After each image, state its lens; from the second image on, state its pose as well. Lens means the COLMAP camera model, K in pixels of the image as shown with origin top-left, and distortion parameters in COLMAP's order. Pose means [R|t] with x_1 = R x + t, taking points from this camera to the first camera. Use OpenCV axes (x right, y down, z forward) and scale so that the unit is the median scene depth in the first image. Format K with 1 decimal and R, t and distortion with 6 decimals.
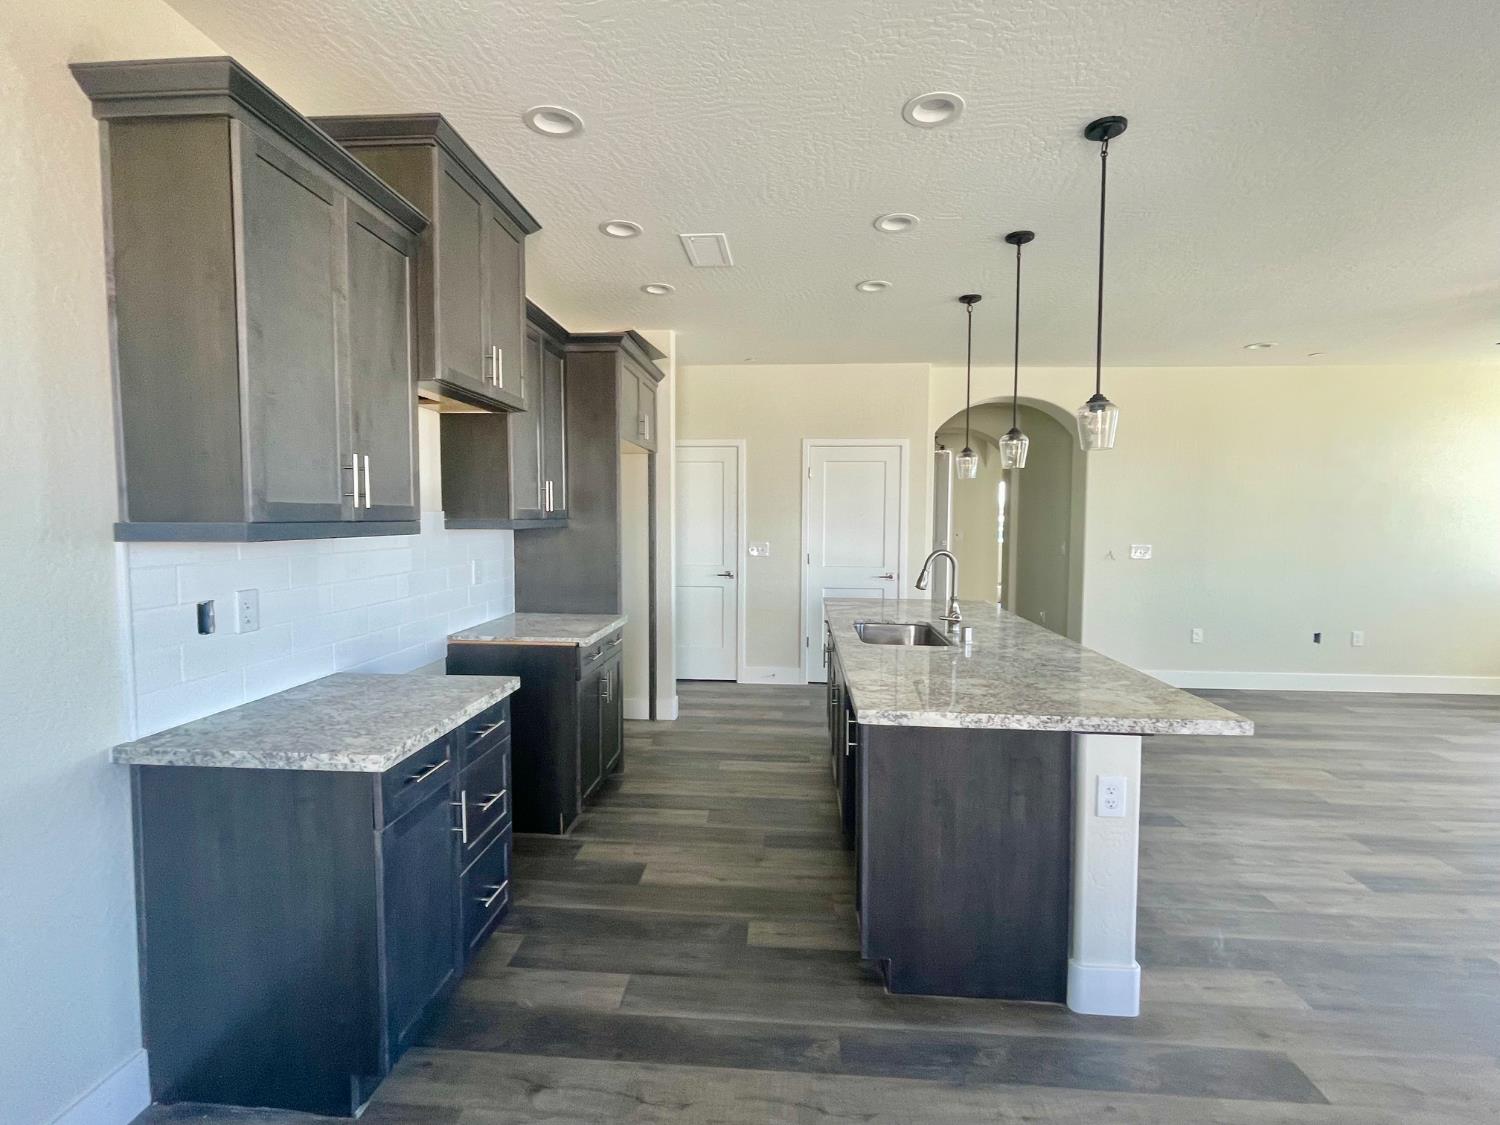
lens RADIAL K [[706.4, 0, 741.9], [0, 706.4, 564.2], [0, 0, 1]] dist [-0.003063, 0.000248]
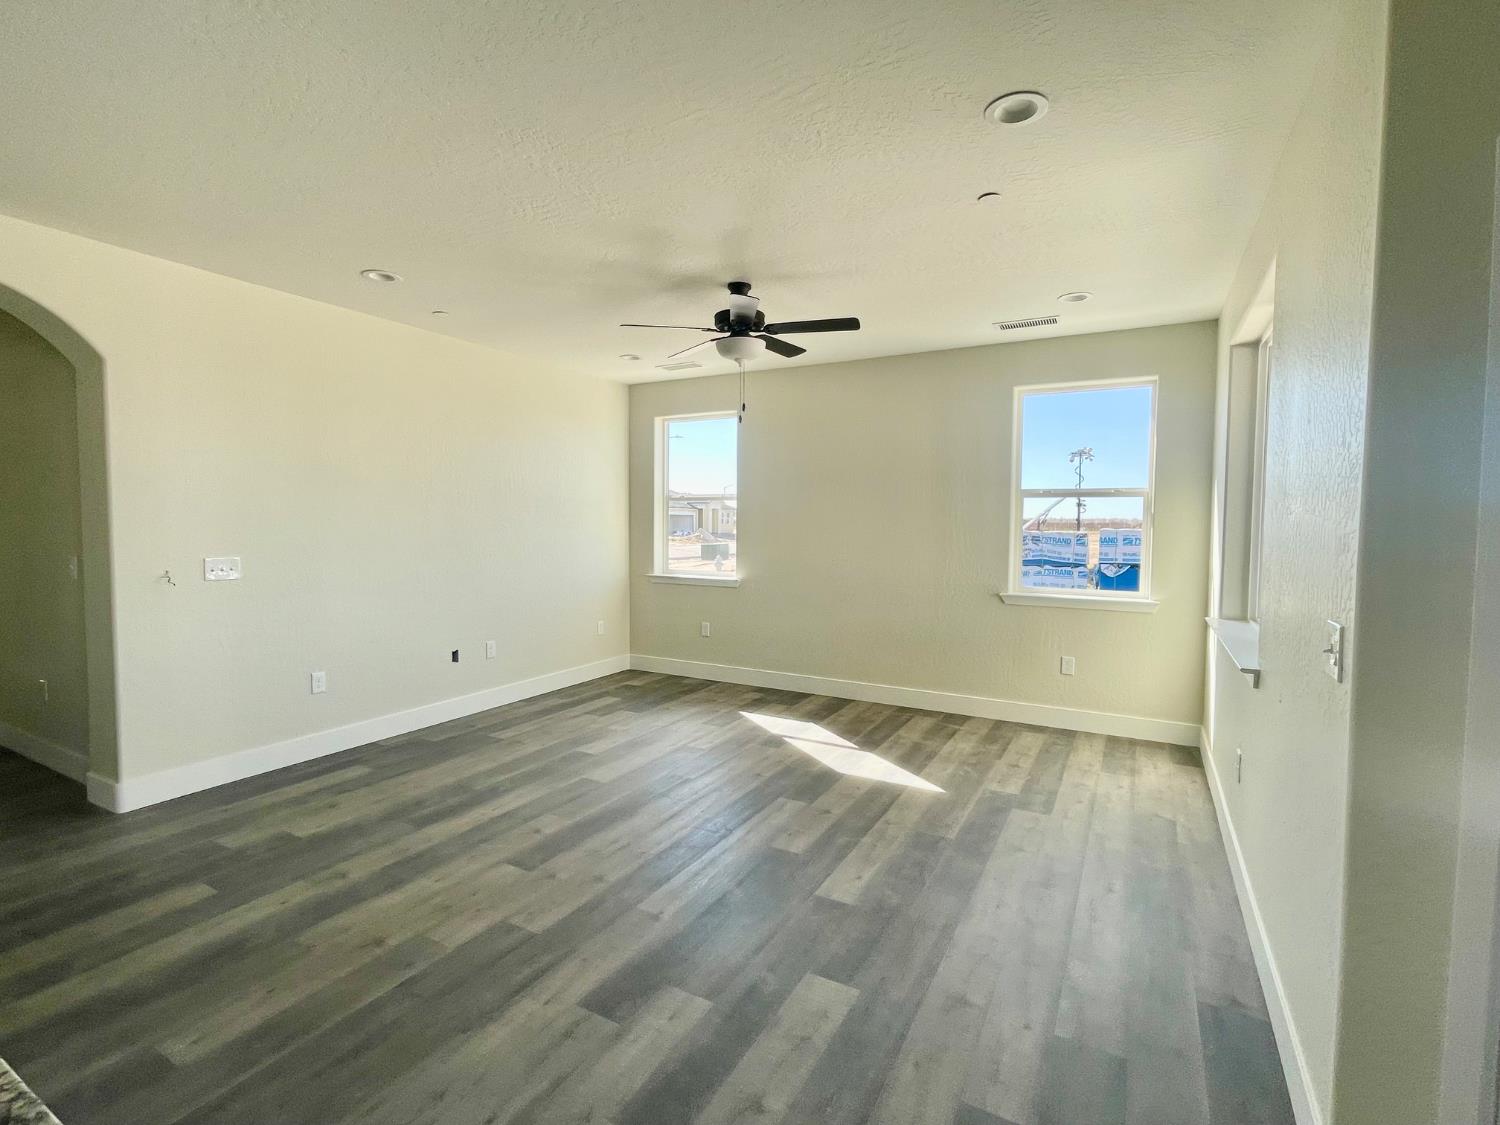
lens RADIAL K [[706.4, 0, 746.0], [0, 706.4, 563.8], [0, 0, 1]] dist [-0.003063, 0.000248]
pose [[0.422459, -0.056040, 0.904648, 0.255414], [0.050959, 0.997977, 0.038025, -0.029078], [-0.904948, 0.030036, 0.424460, 0.408975]]
